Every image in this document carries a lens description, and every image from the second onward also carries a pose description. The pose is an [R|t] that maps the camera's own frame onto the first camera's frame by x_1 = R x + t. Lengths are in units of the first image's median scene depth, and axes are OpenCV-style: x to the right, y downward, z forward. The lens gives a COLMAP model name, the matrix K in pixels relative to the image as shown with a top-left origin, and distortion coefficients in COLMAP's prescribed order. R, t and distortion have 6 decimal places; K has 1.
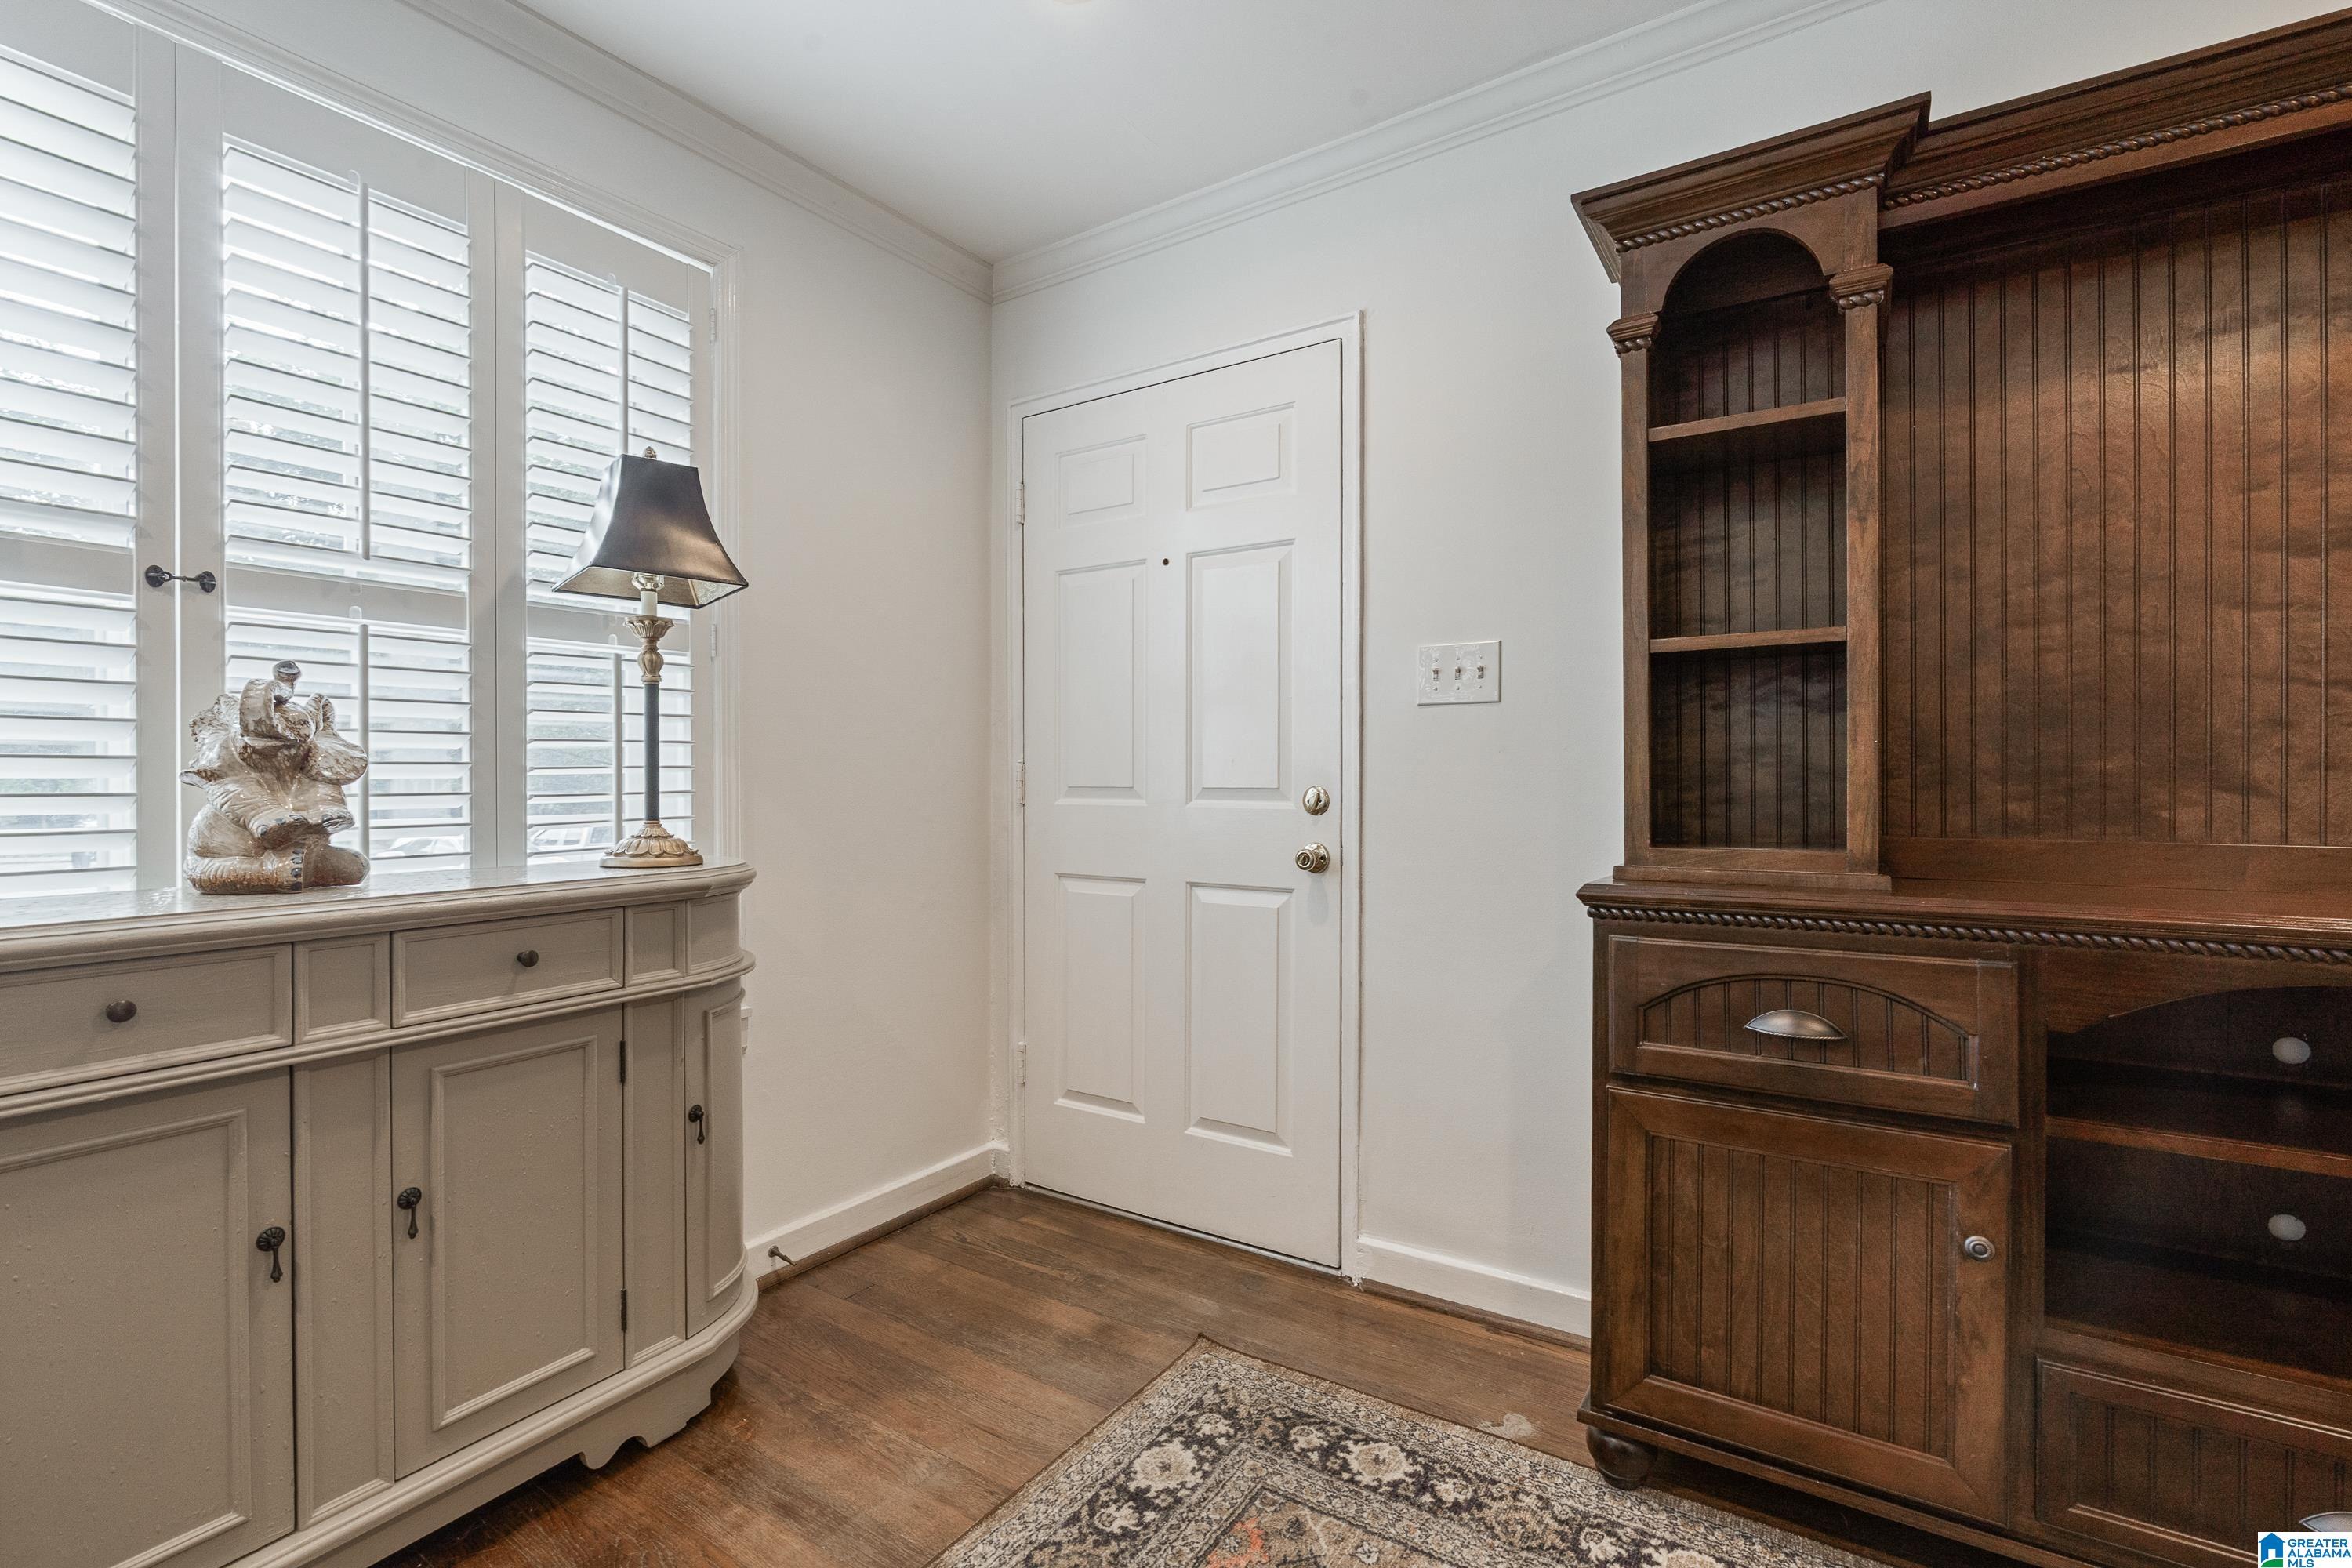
lens RADIAL K [[1073.0, 0, 1177.0], [0, 1073.0, 790.9], [0, 0, 1]] dist [-0.010324, 0.000016]
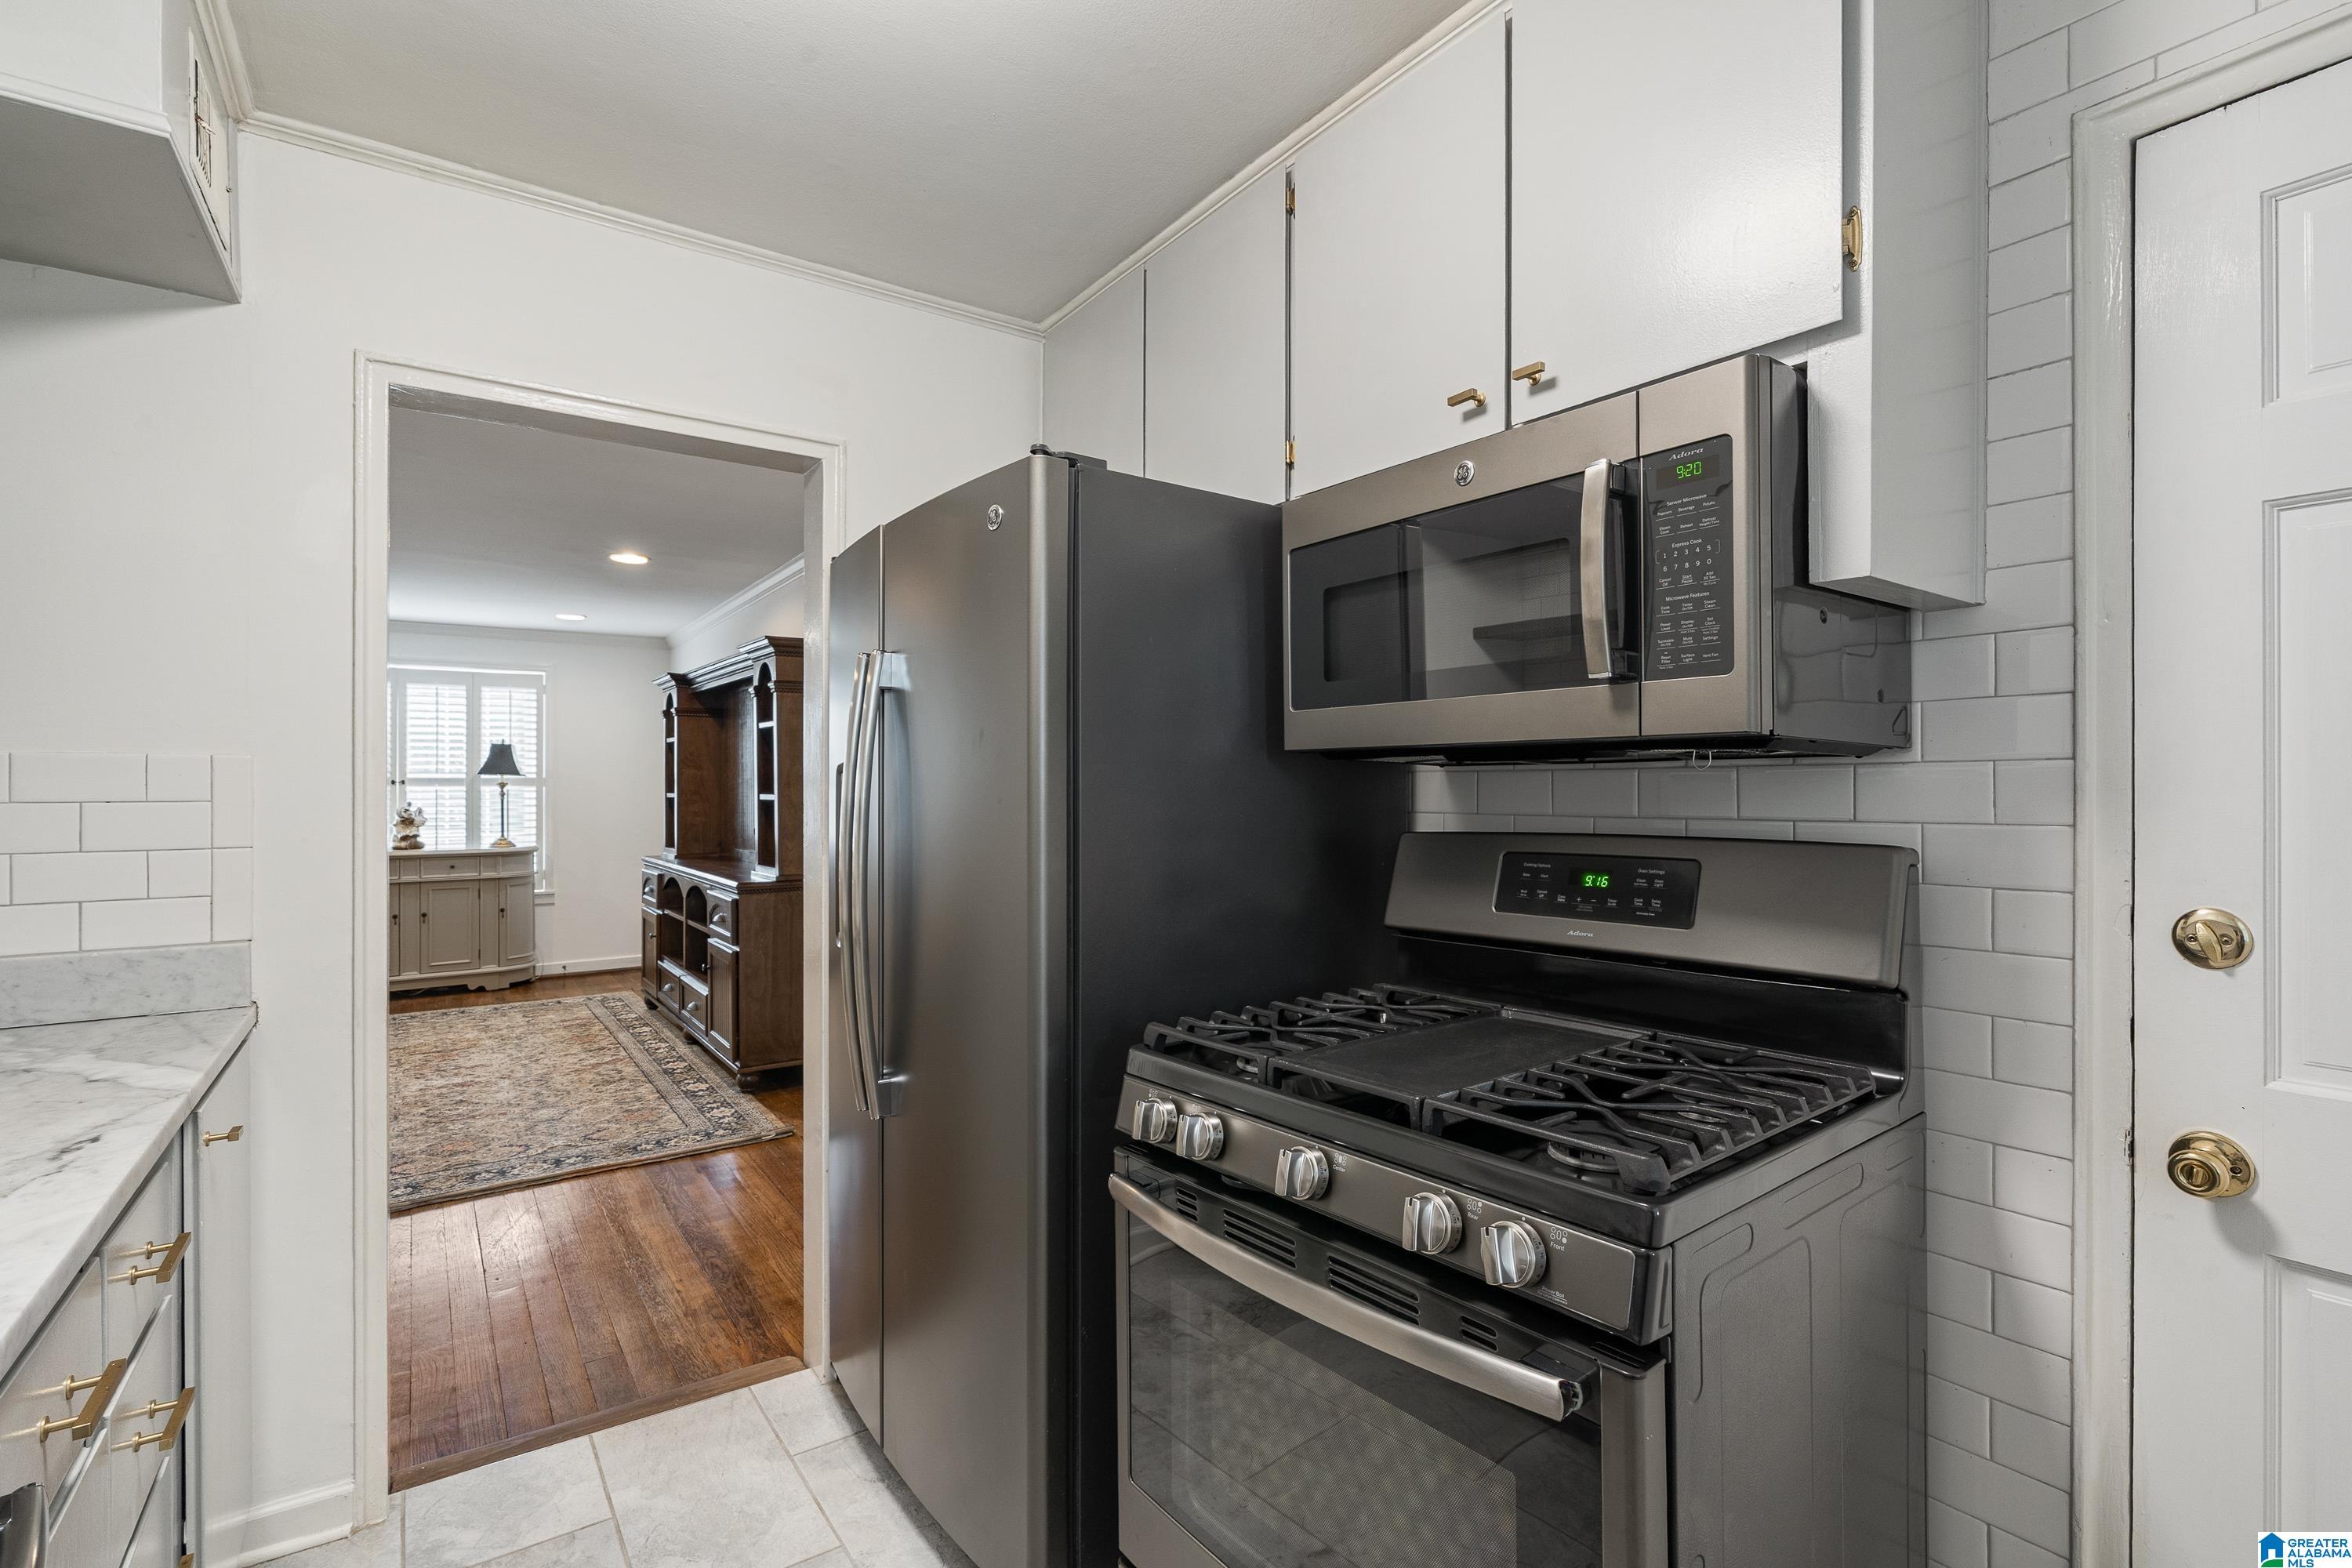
lens RADIAL K [[1073.0, 0, 1170.3], [0, 1073.0, 787.0], [0, 0, 1]] dist [-0.010324, 0.000016]
pose [[0.931186, 0.001523, -0.364542, 3.861476], [-0.005088, 0.999948, -0.008818, -0.151754], [0.364509, 0.010066, 0.931145, -2.090737]]
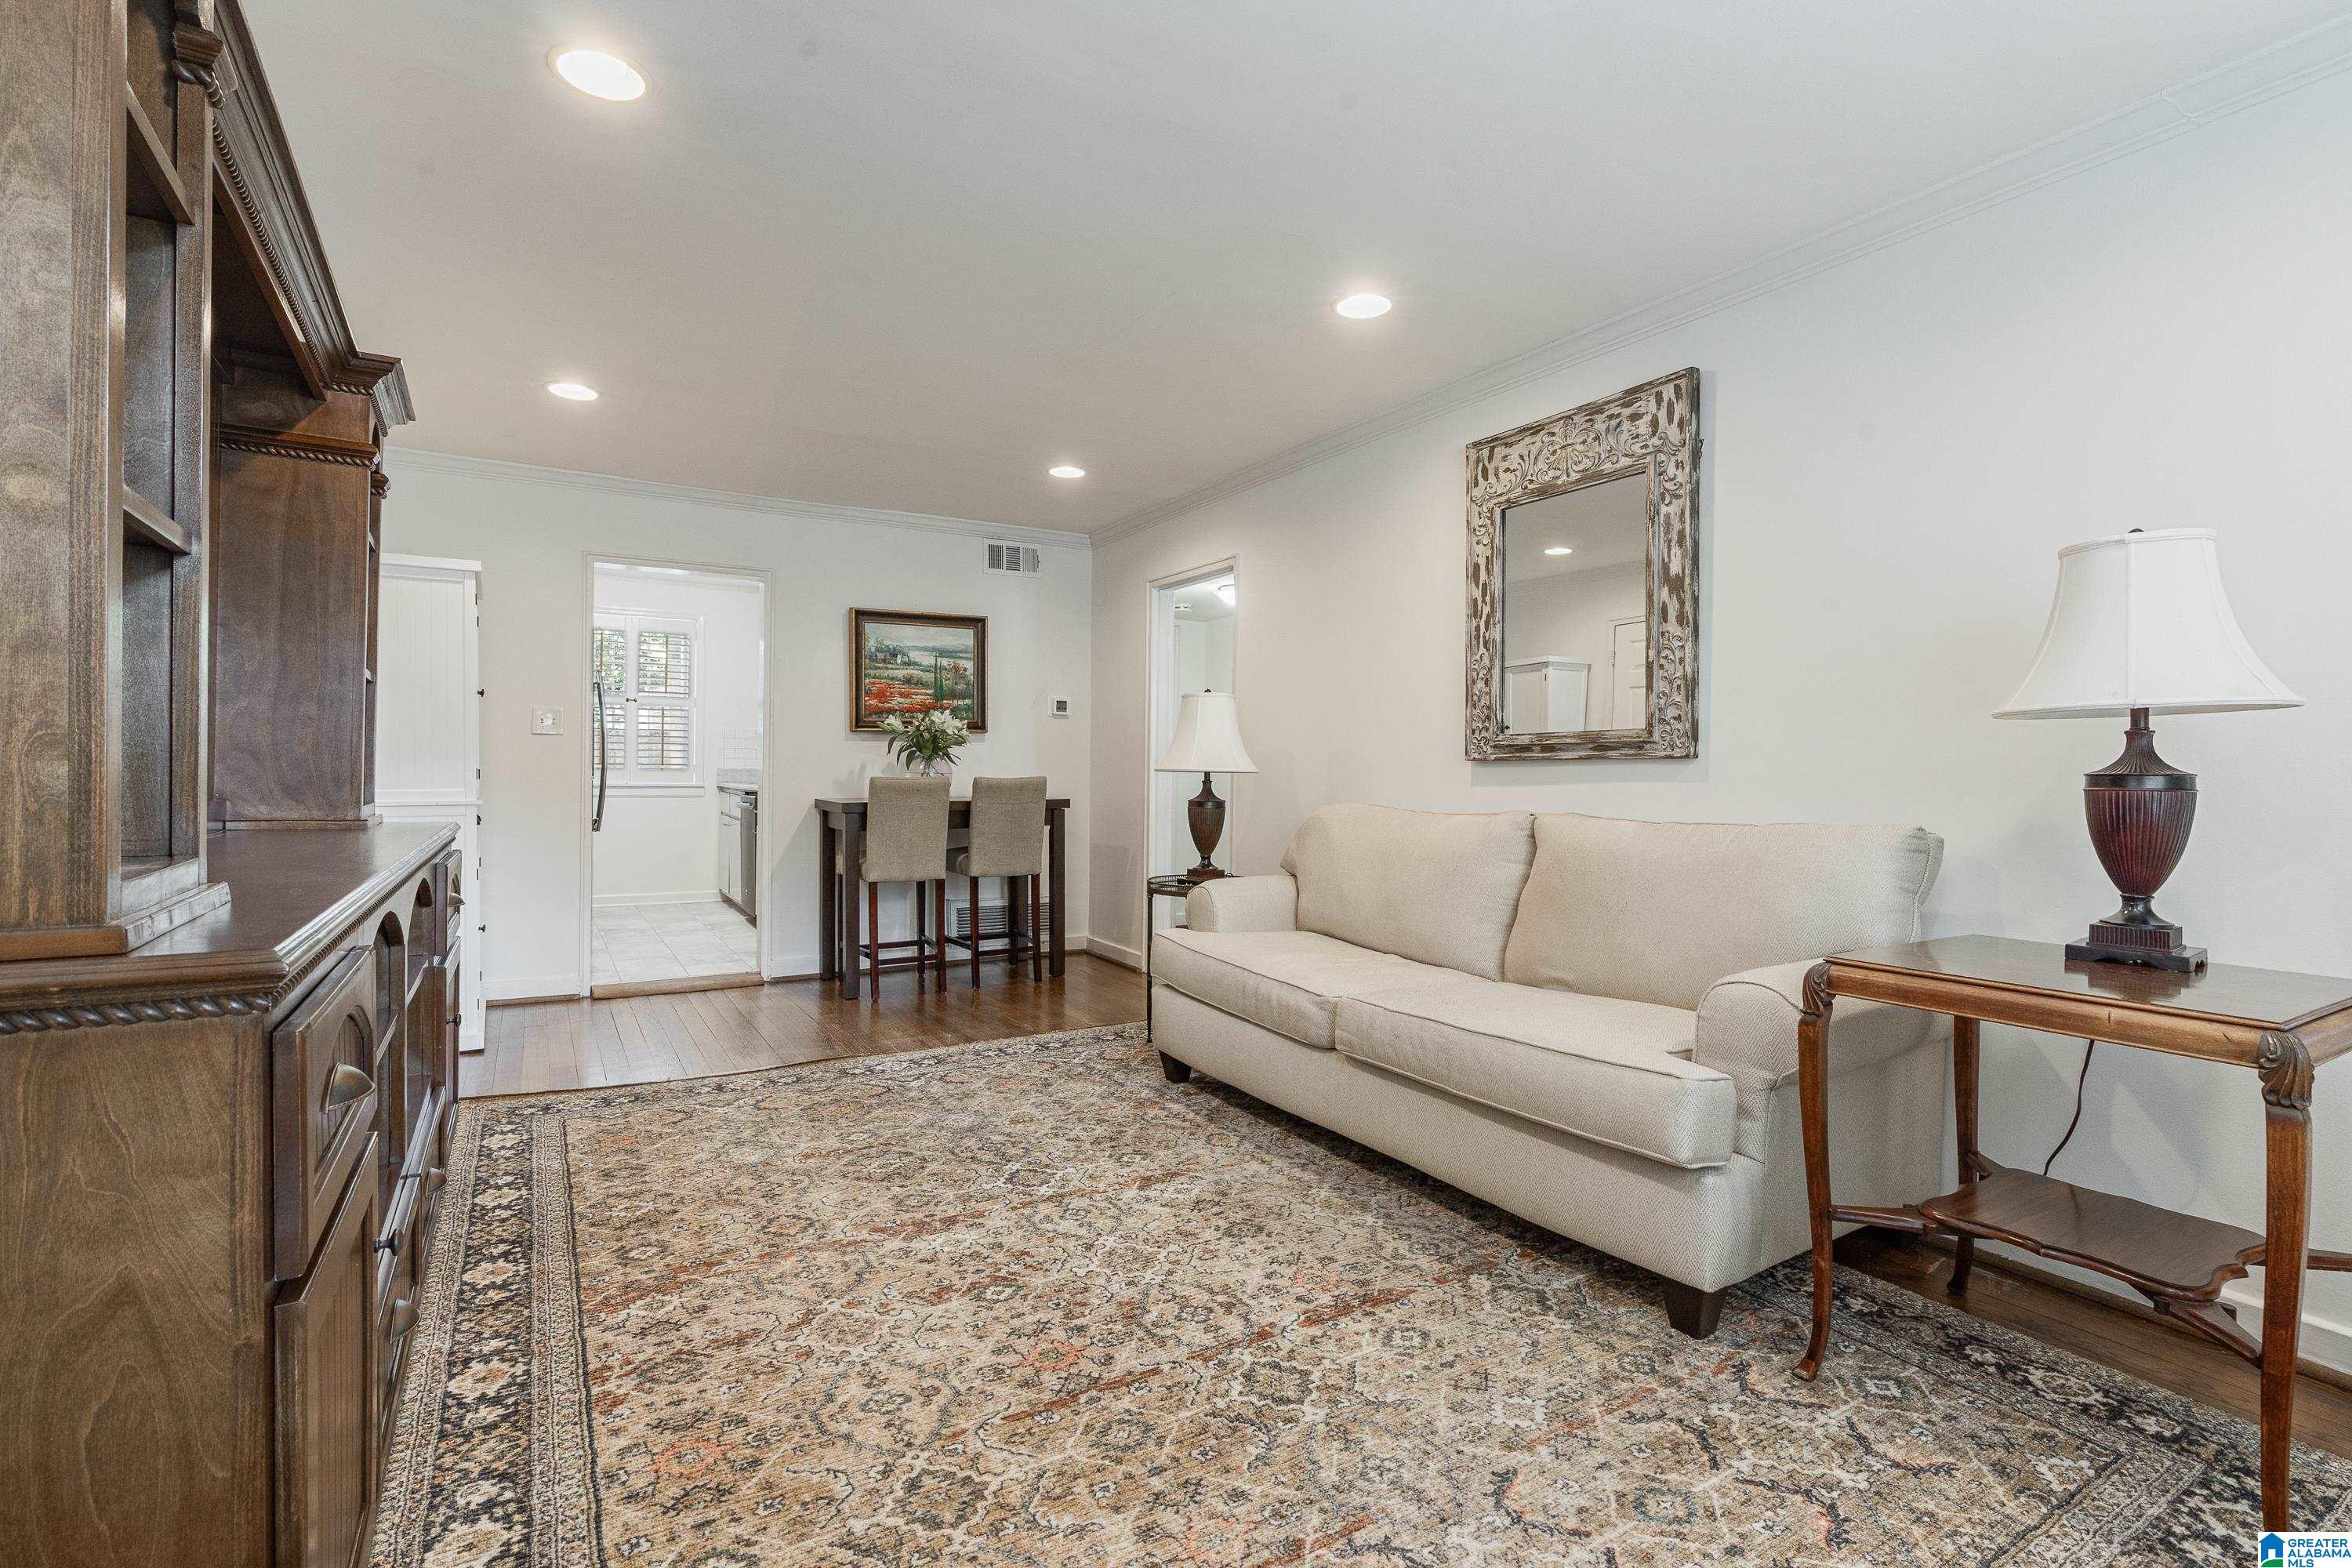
lens RADIAL K [[1073.0, 0, 1164.7], [0, 1073.0, 782.5], [0, 0, 1]] dist [-0.010324, 0.000016]
pose [[-0.896751, -0.012196, 0.442366, -0.255909], [-0.006548, 0.999876, 0.014293, -0.002584], [-0.442486, 0.009921, -0.896720, 1.361646]]
